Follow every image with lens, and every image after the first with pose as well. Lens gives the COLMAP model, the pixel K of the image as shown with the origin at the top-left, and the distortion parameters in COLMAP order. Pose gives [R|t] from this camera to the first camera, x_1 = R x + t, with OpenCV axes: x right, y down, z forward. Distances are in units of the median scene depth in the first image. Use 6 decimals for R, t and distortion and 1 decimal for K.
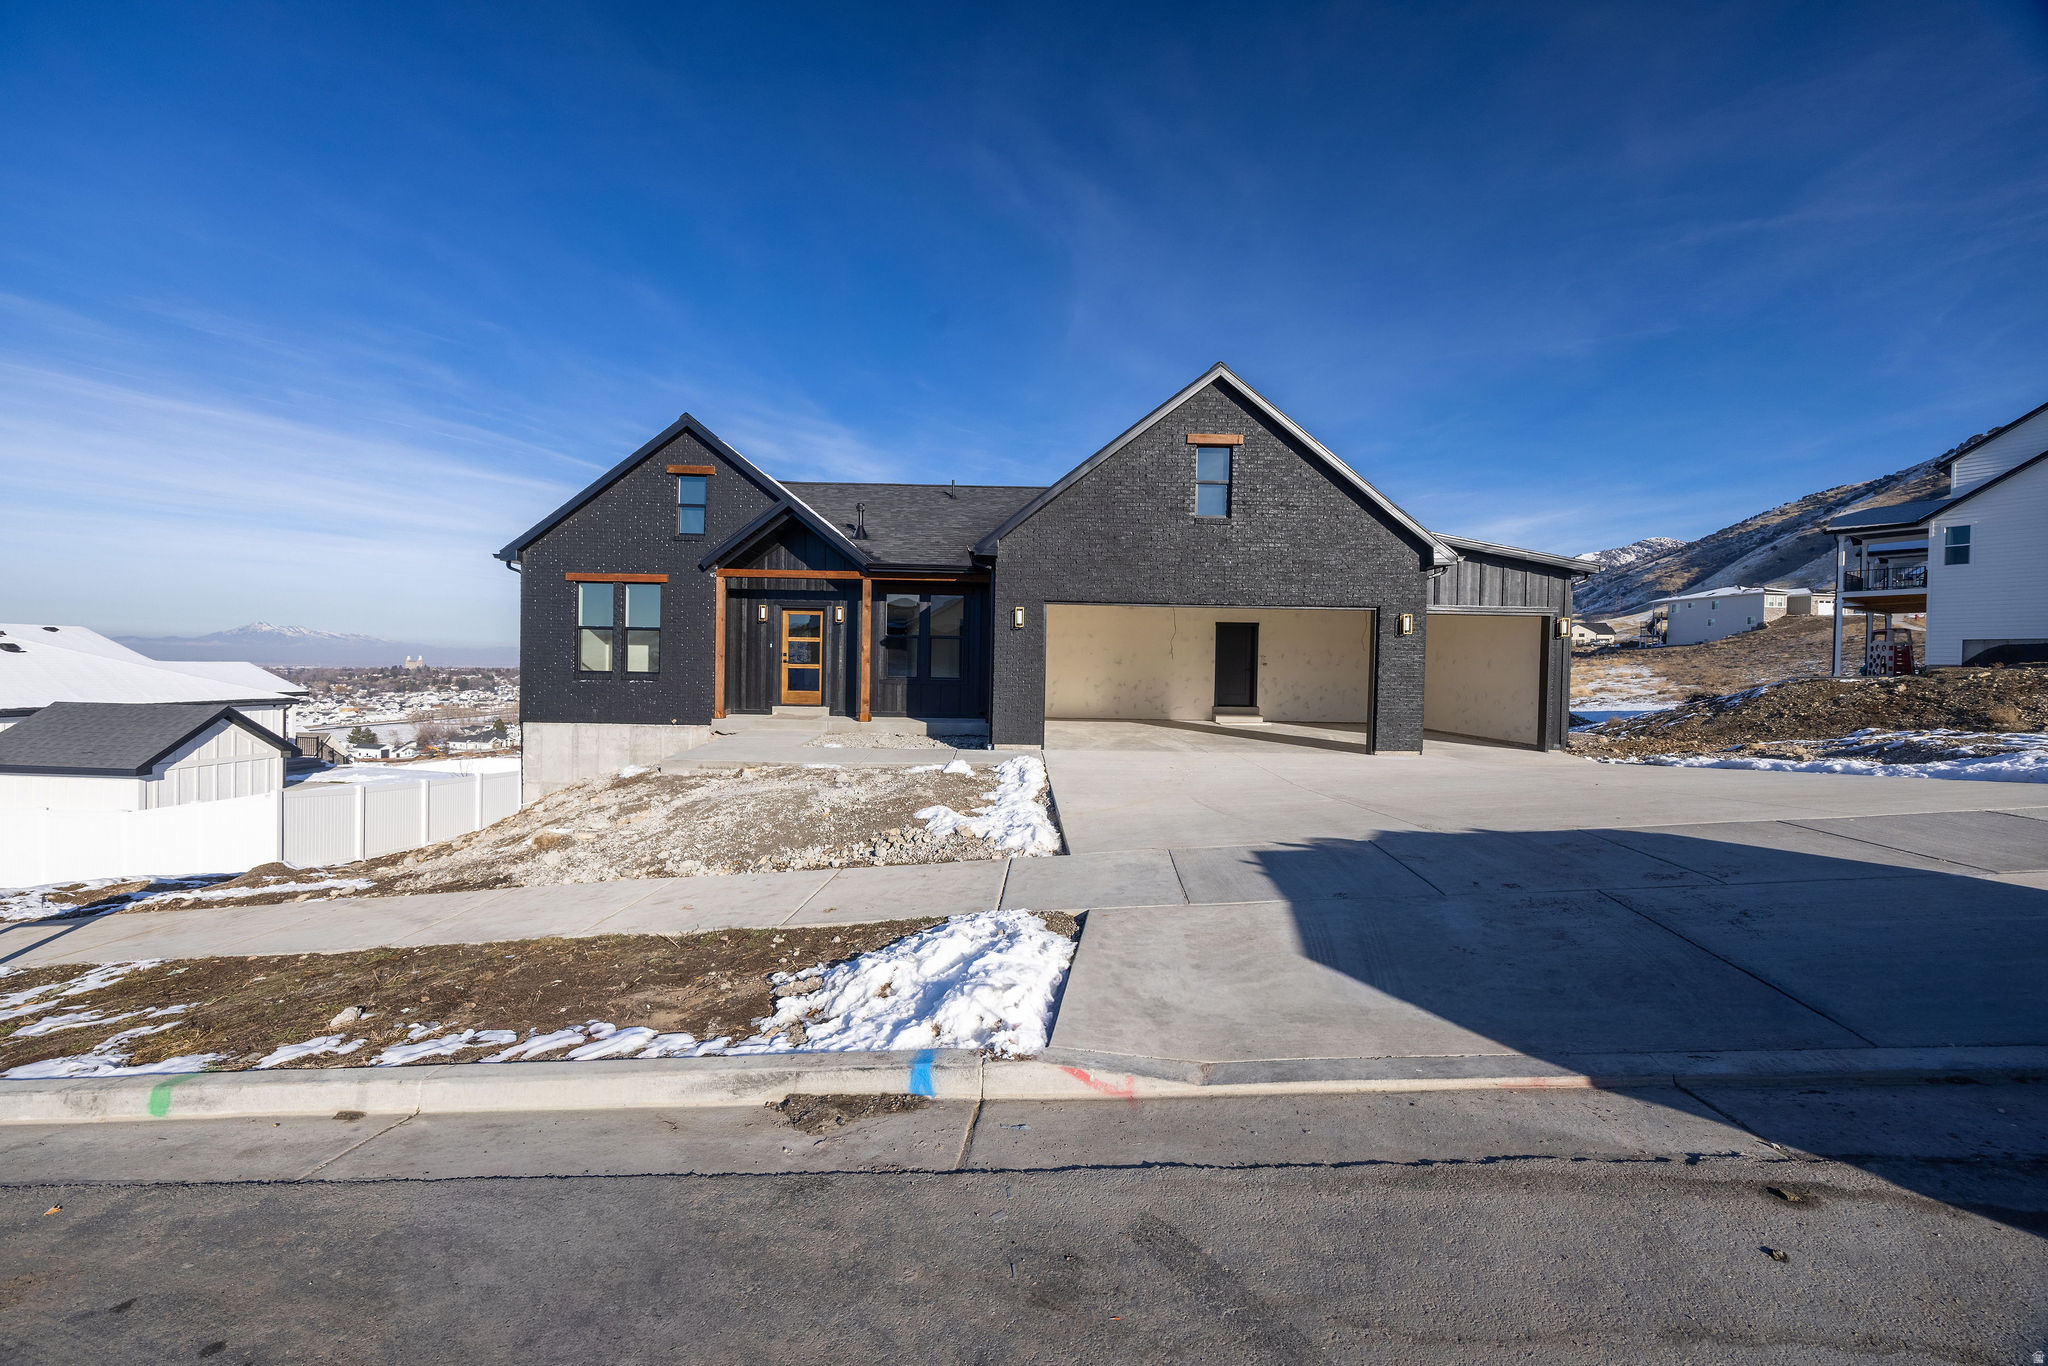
lens RADIAL K [[790.4, 0, 1023.9], [0, 790.4, 698.6], [0, 0, 1]] dist [0.004368, 0.000142]
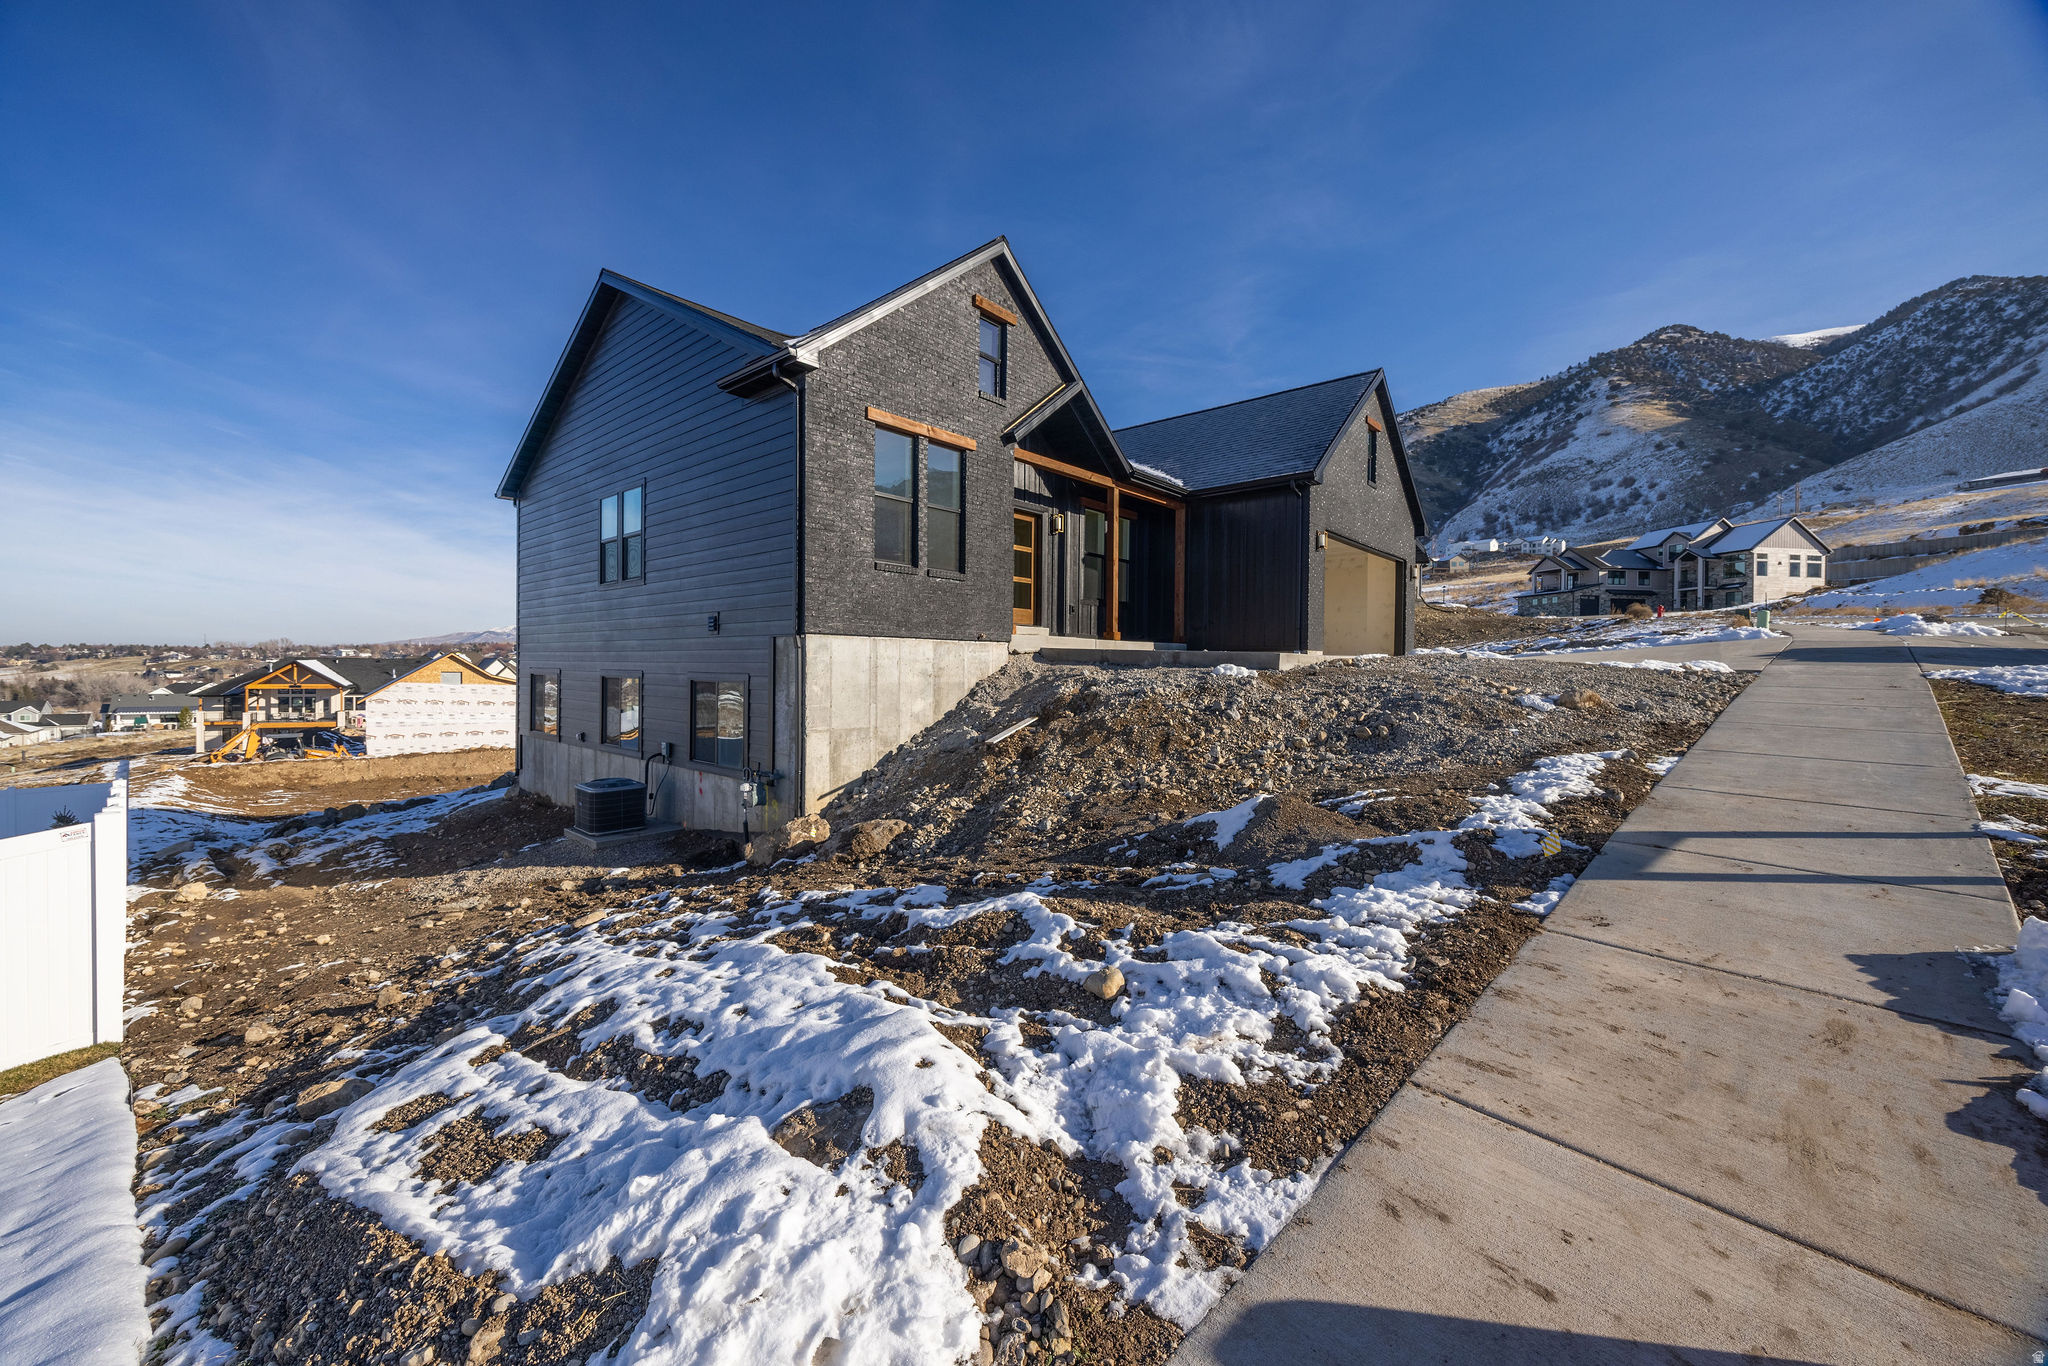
lens RADIAL K [[790.4, 0, 1024.8], [0, 790.4, 671.7], [0, 0, 1]] dist [0.004368, 0.000142]
pose [[0.652743, -0.016467, 0.757400, -0.984216], [0.012723, 0.999861, 0.010773, 0.054834], [-0.757472, 0.002604, 0.652862, 0.473244]]
